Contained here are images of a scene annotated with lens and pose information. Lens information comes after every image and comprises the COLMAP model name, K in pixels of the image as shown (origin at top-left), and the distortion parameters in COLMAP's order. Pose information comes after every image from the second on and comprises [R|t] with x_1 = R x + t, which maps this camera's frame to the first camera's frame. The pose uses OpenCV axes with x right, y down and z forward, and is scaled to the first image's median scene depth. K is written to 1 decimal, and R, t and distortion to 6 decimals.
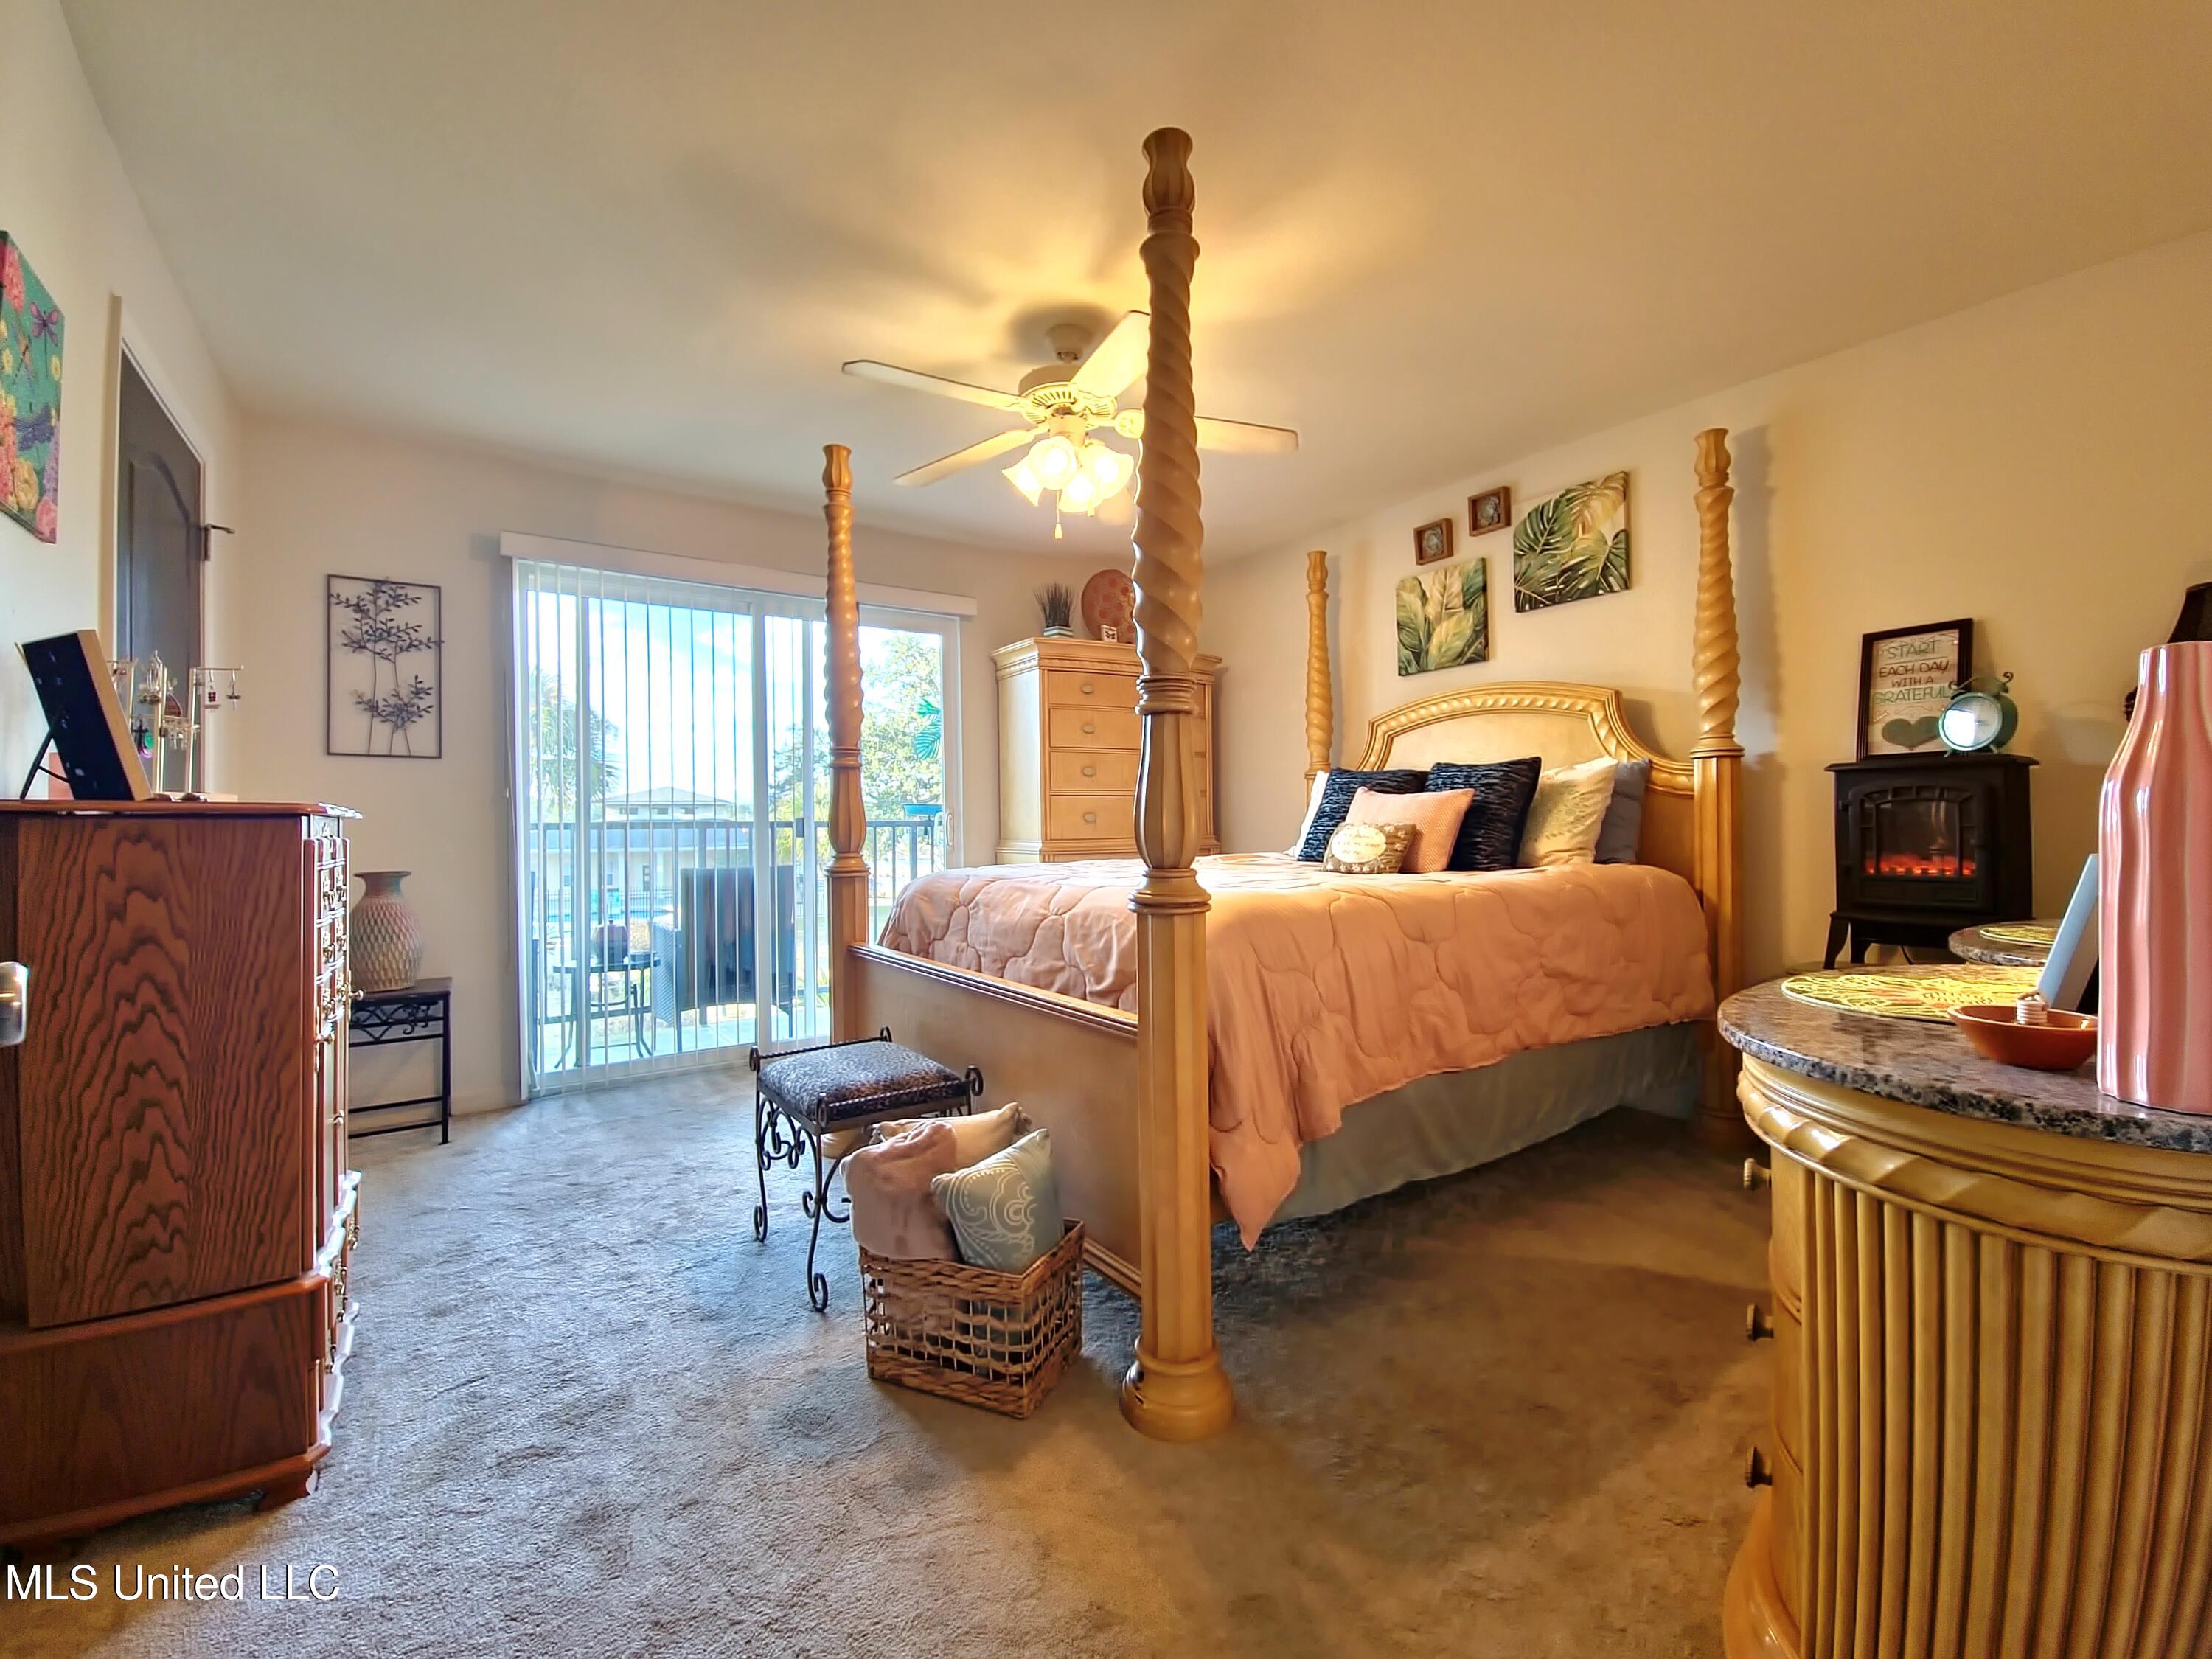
lens RADIAL K [[915.5, 0, 1108.8], [0, 915.5, 823.2], [0, 0, 1]] dist [0.003971, -0.003381]
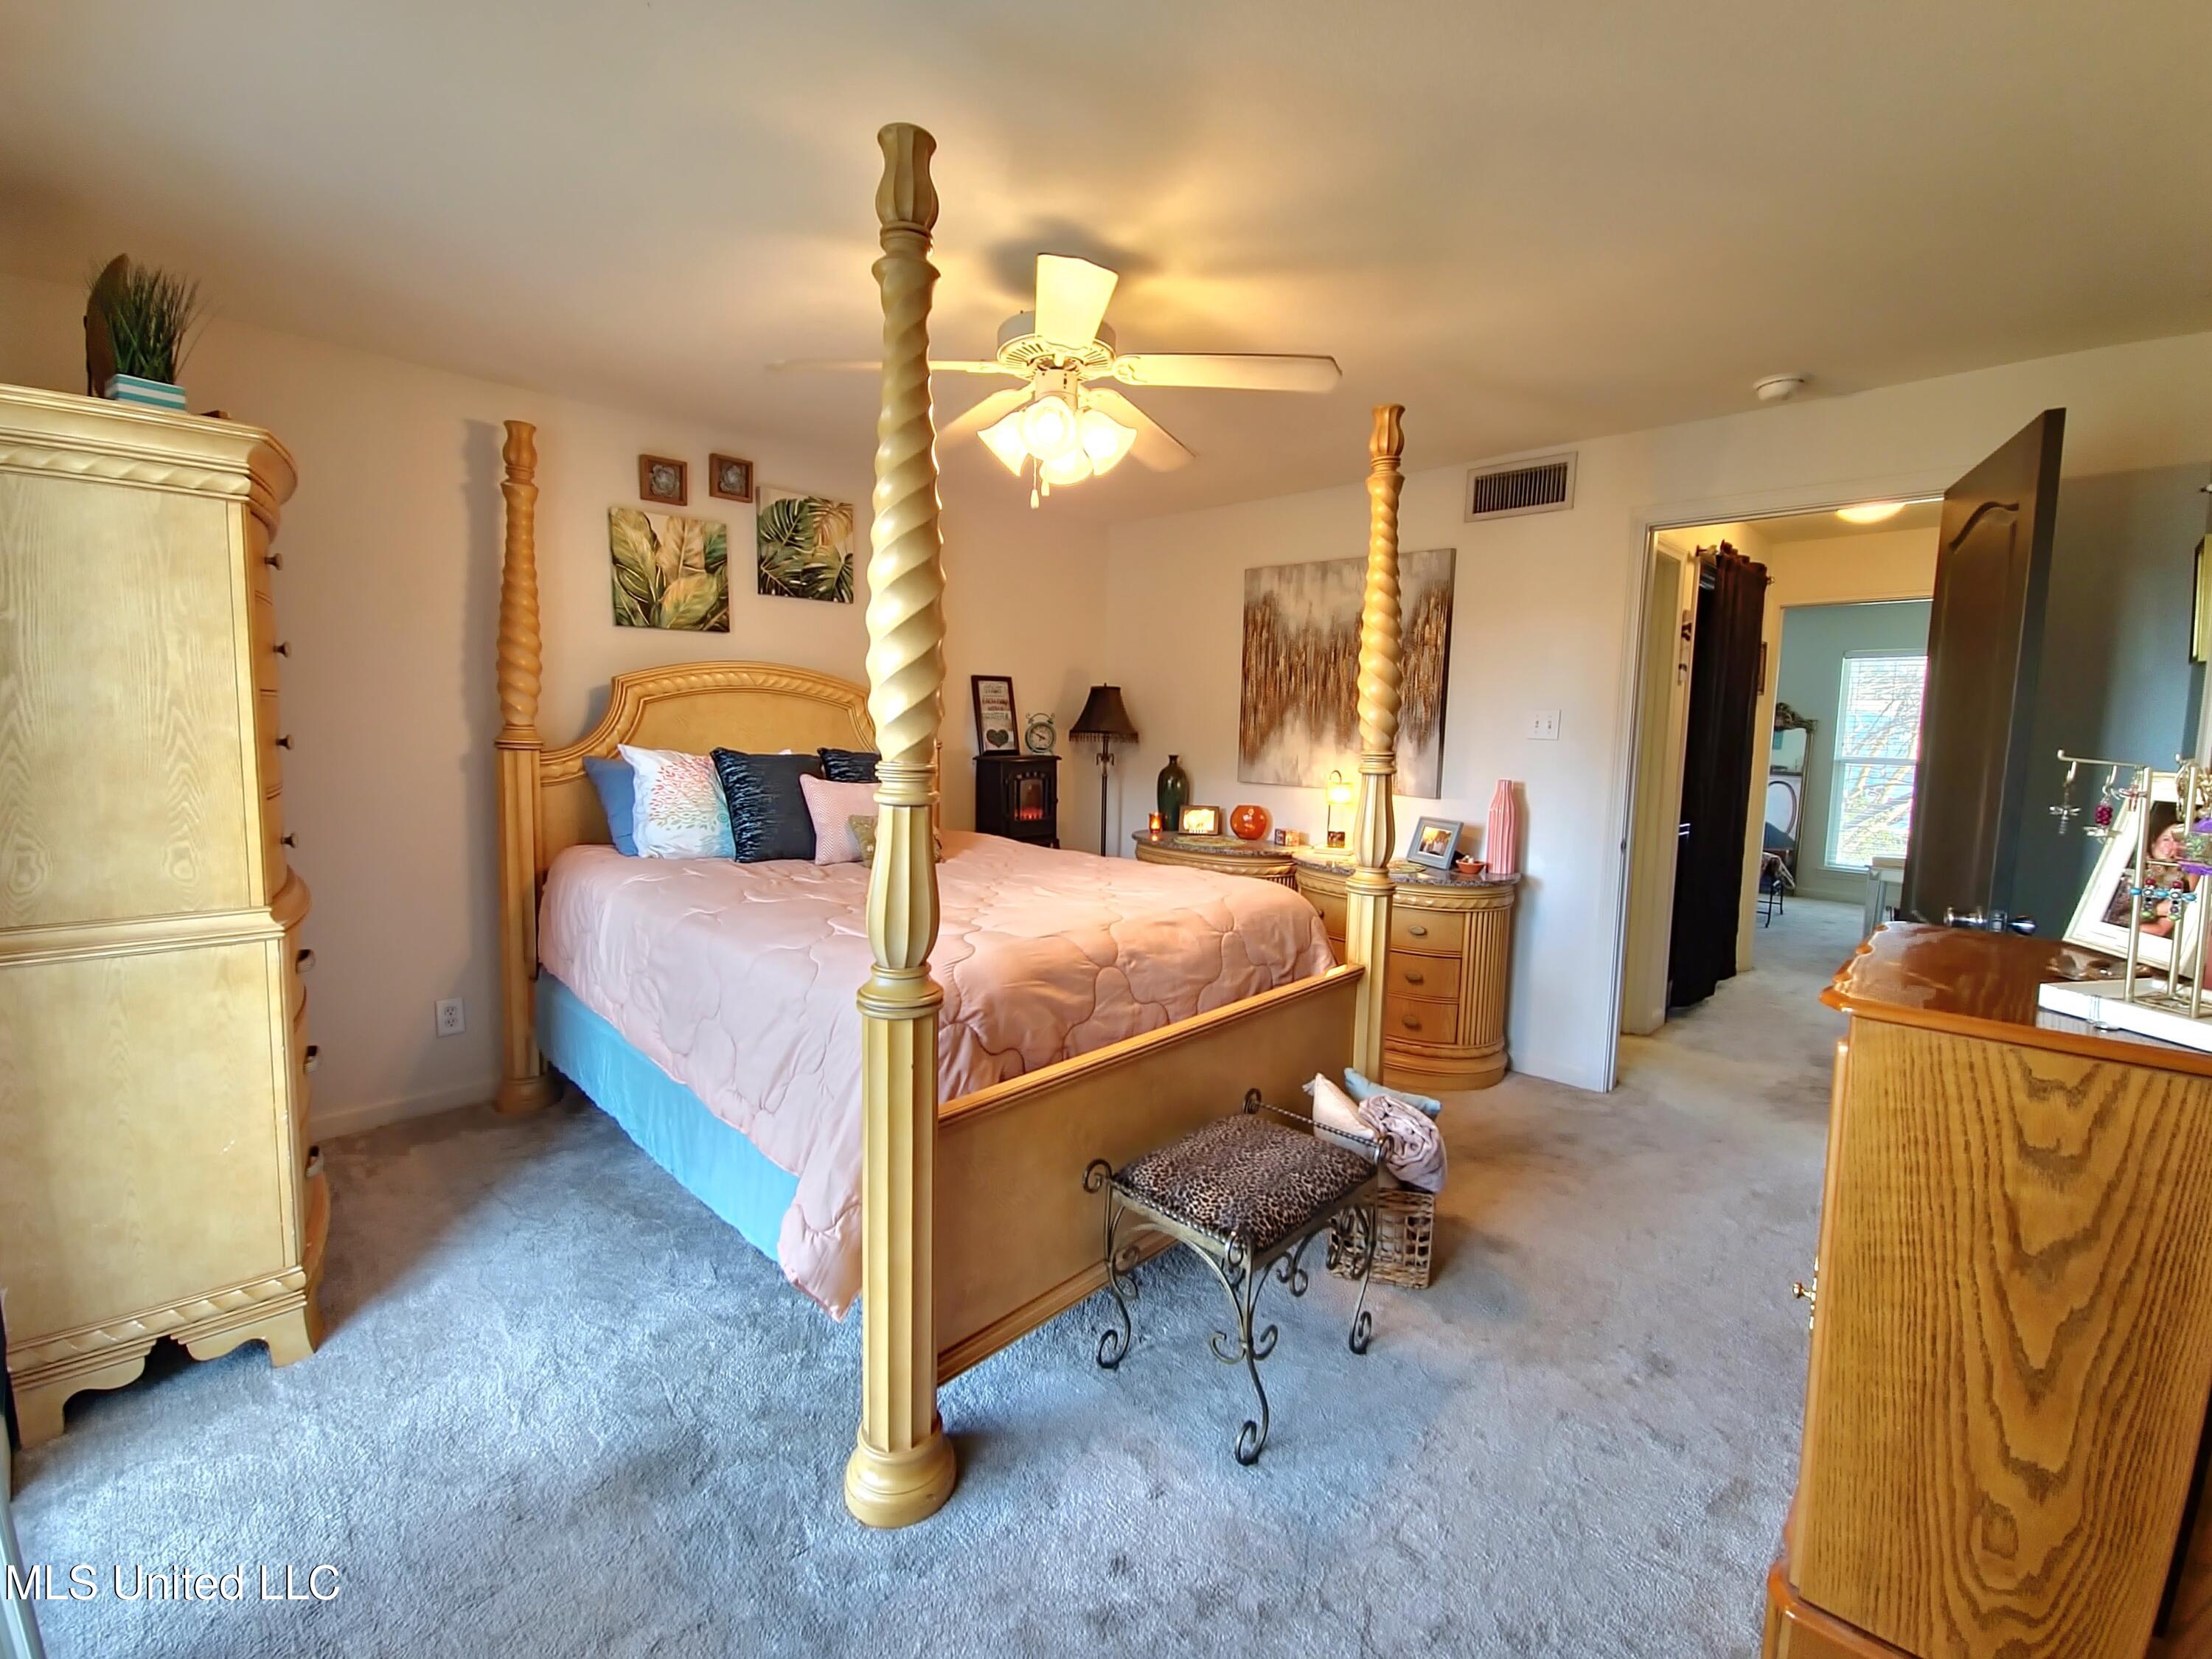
lens RADIAL K [[915.5, 0, 1107.6], [0, 915.5, 824.7], [0, 0, 1]] dist [0.003971, -0.003381]
pose [[-0.163605, -0.103510, 0.981081, -0.641368], [-0.020867, 0.994621, 0.101459, -0.082163], [-0.986305, -0.003873, -0.164885, 0.765788]]
